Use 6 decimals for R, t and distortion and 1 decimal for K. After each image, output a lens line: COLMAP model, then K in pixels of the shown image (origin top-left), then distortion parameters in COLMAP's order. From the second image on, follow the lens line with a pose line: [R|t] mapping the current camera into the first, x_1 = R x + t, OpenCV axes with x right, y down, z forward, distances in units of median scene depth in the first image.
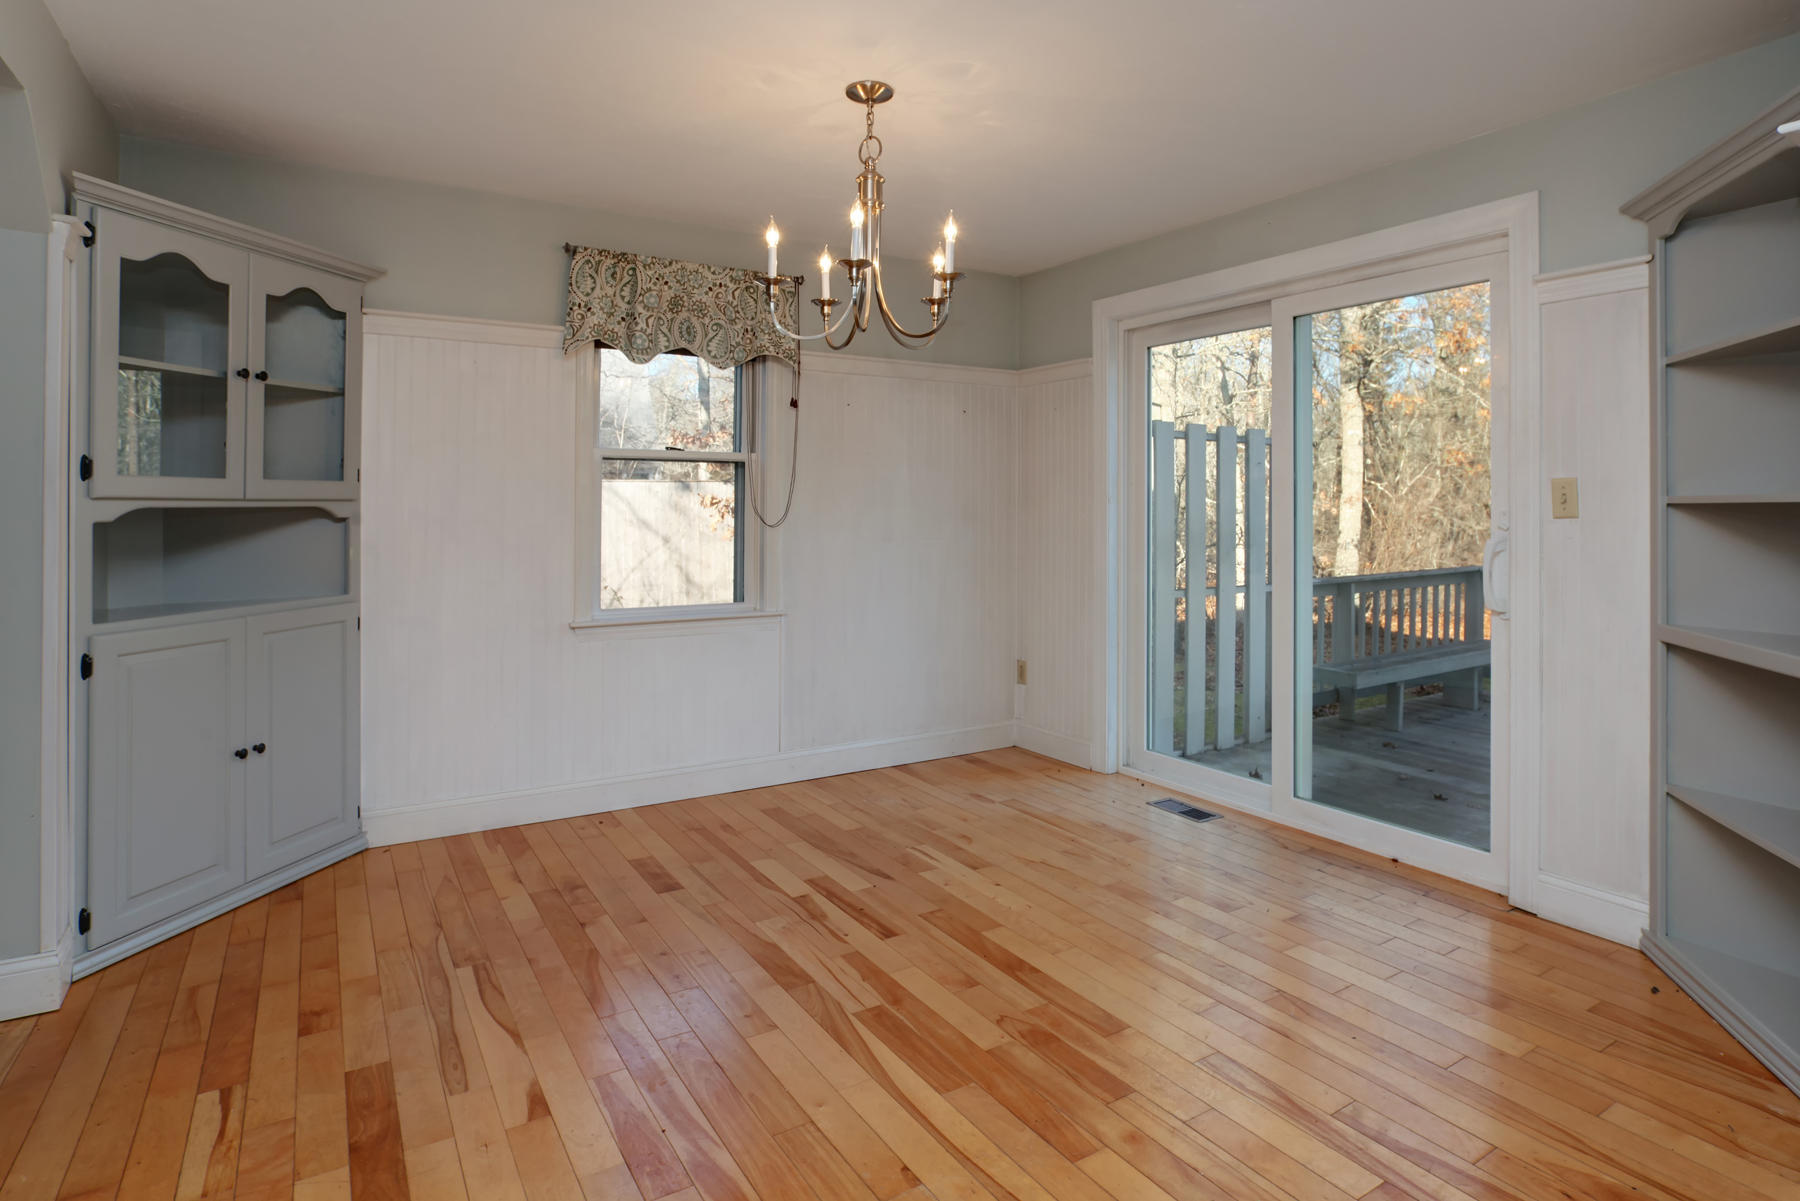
lens RADIAL K [[983.1, 0, 964.0], [0, 983.1, 511.2], [0, 0, 1]] dist [-0.046408, 0.017310]
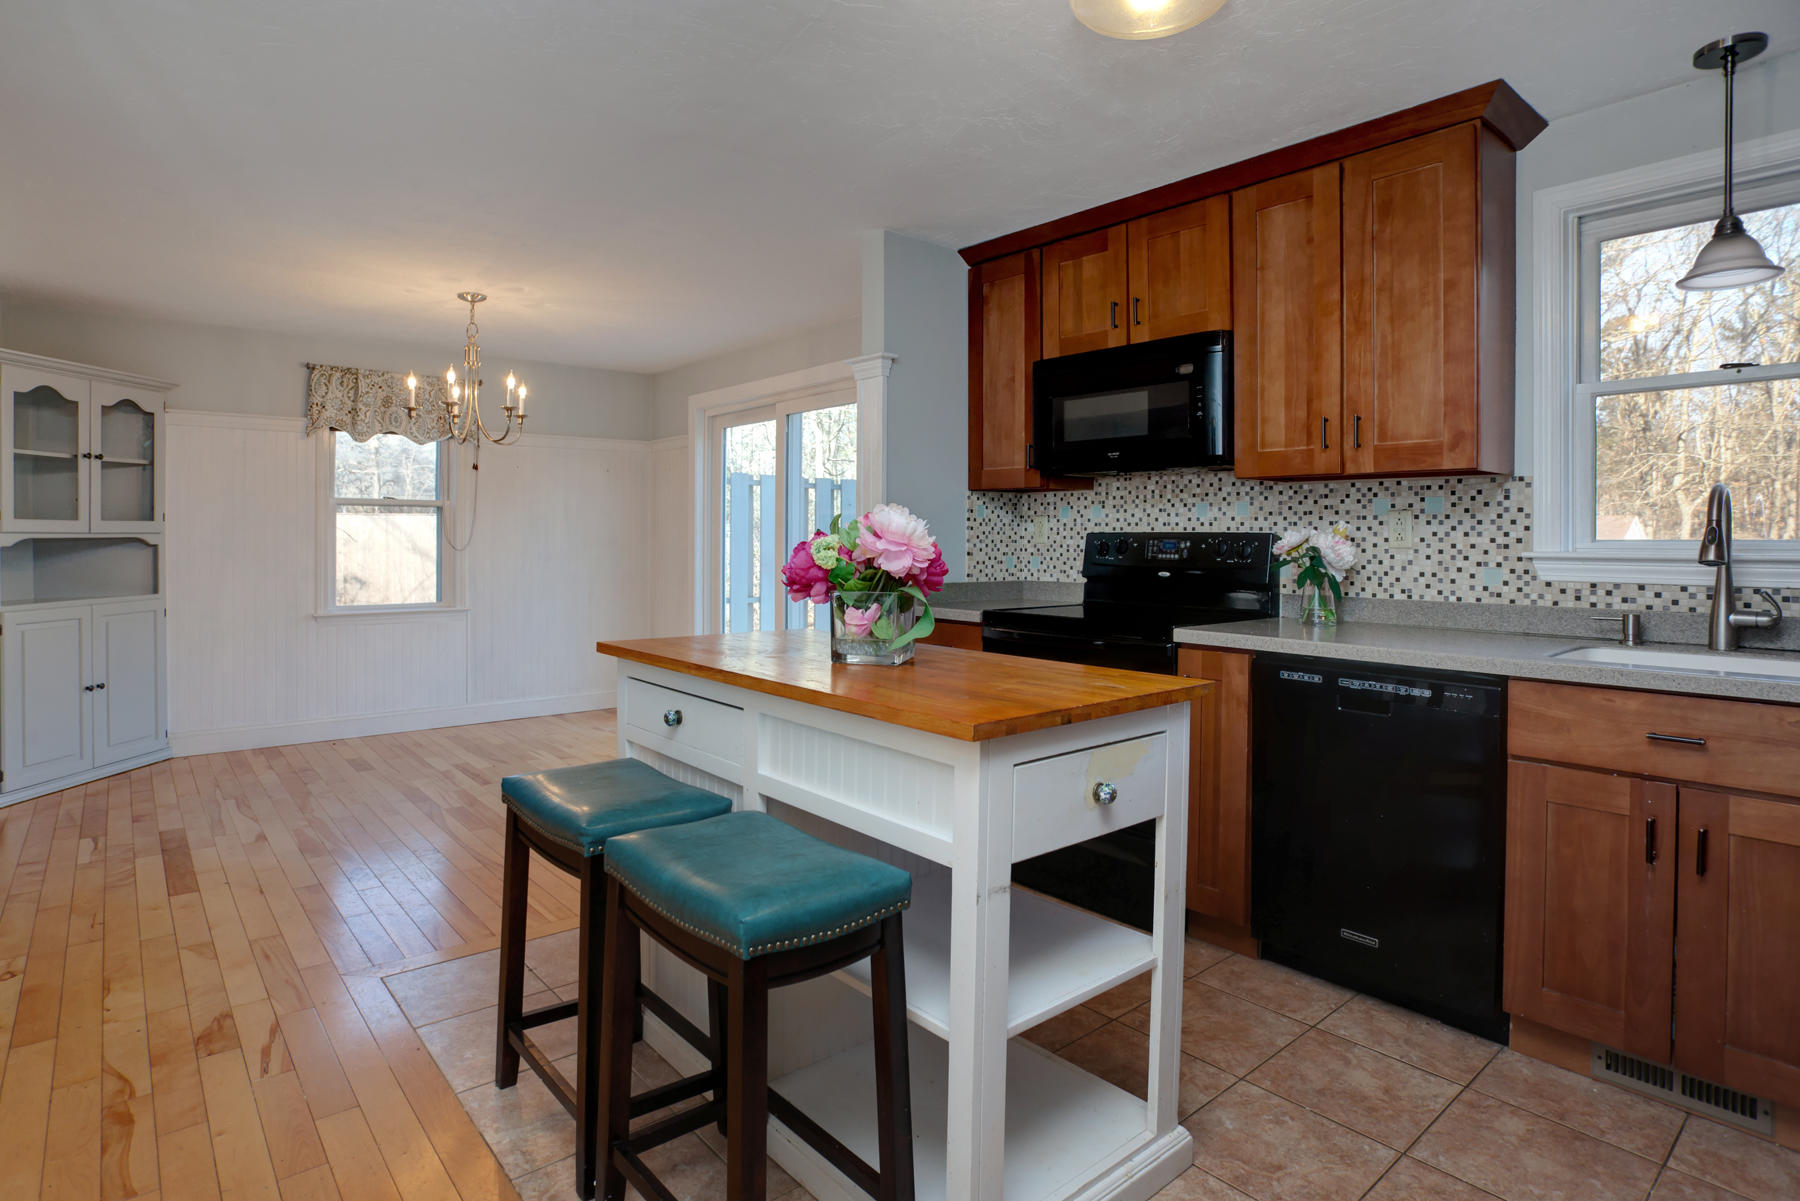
lens RADIAL K [[983.1, 0, 900.9], [0, 983.1, 553.2], [0, 0, 1]] dist [-0.046408, 0.017310]
pose [[0.995563, -0.002988, 0.094045, 0.379795], [0.001674, 0.999900, 0.014043, 0.000791], [-0.094078, -0.013823, 0.995469, -0.607001]]
